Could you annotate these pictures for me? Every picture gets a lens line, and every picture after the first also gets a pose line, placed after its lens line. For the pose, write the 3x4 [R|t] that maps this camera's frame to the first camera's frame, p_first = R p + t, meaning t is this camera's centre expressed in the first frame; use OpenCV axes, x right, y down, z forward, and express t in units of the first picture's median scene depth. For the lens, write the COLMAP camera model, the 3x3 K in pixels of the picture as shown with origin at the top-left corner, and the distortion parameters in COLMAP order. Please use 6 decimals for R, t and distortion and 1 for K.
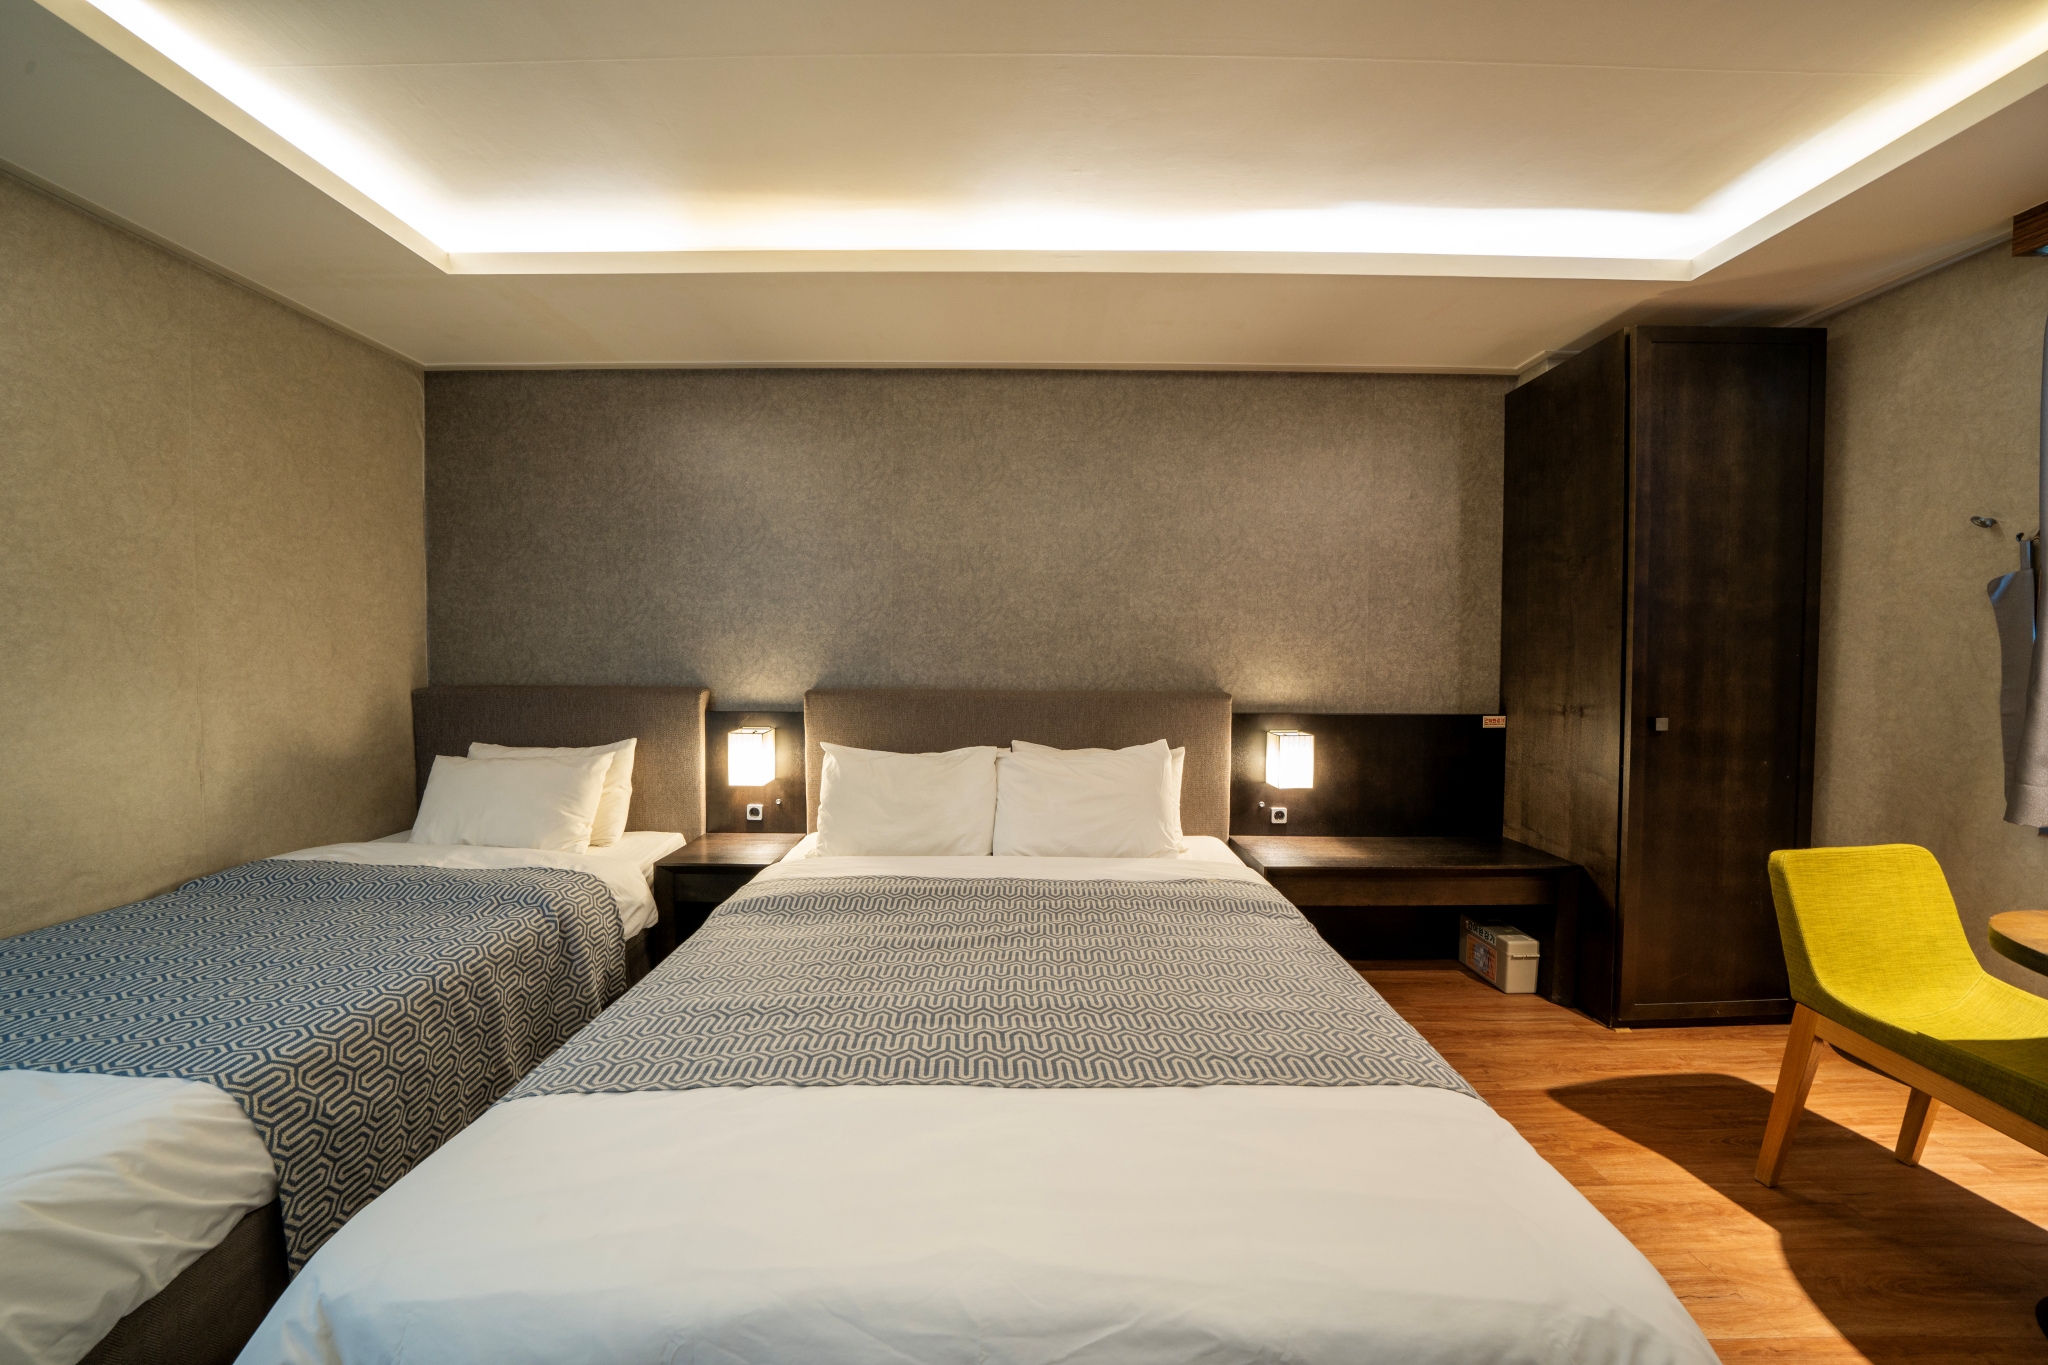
lens RADIAL K [[733.9, 0, 1021.3], [0, 733.9, 674.0], [0, 0, 1]] dist [-0.014577, -0.000062]
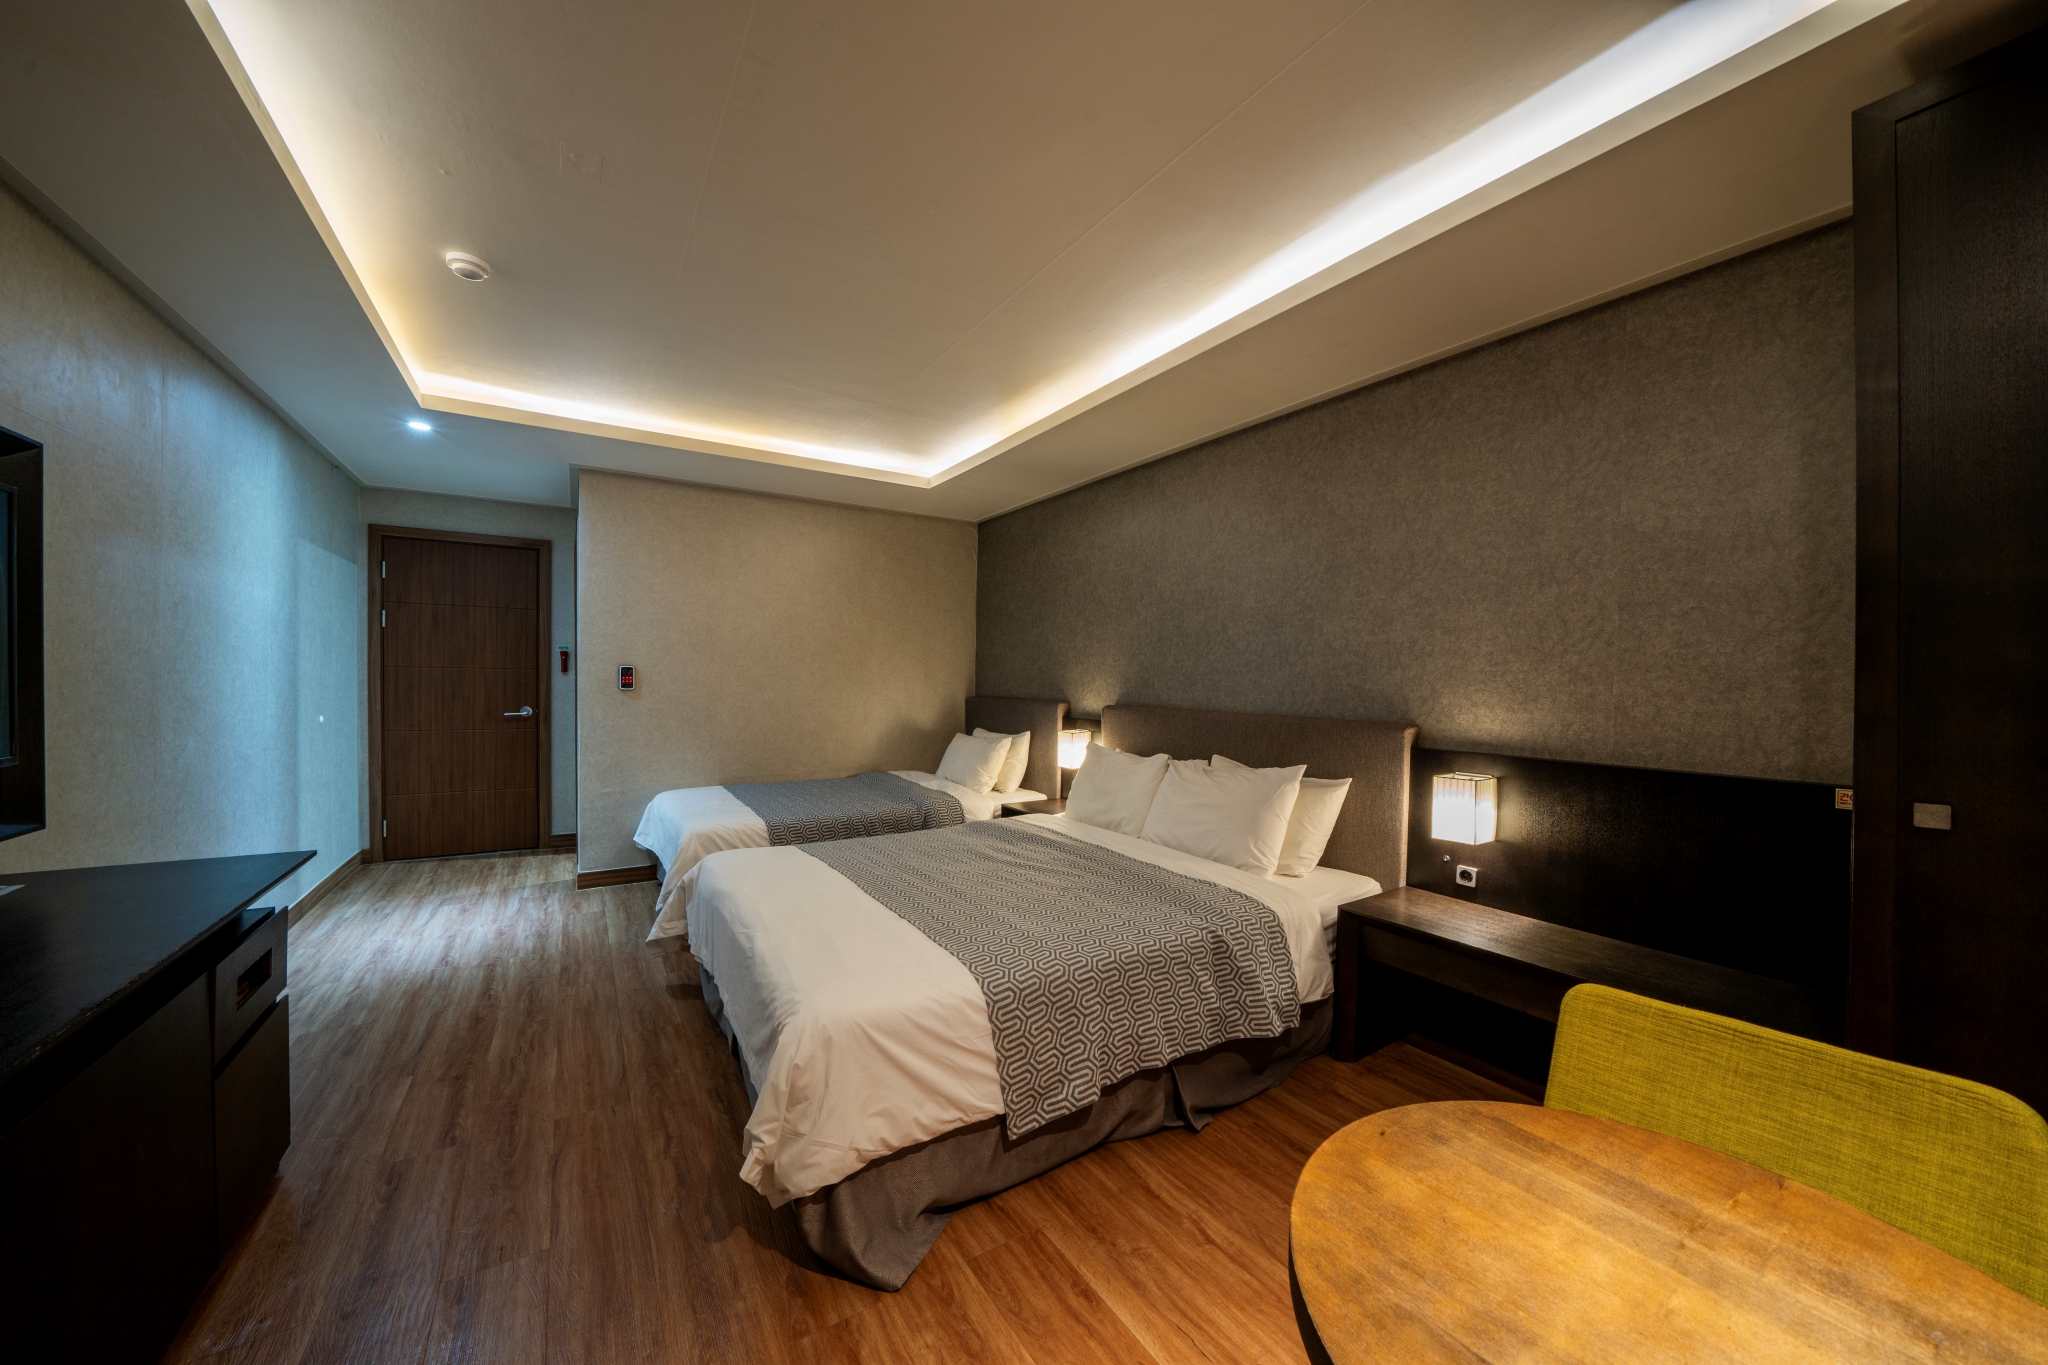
lens RADIAL K [[733.9, 0, 1027.0], [0, 733.9, 680.3], [0, 0, 1]] dist [-0.014577, -0.000062]
pose [[0.530486, 0.004533, -0.847681, 0.782817], [-0.041436, 0.998929, -0.020589, 0.009573], [0.846680, 0.046046, 0.530106, 0.131722]]
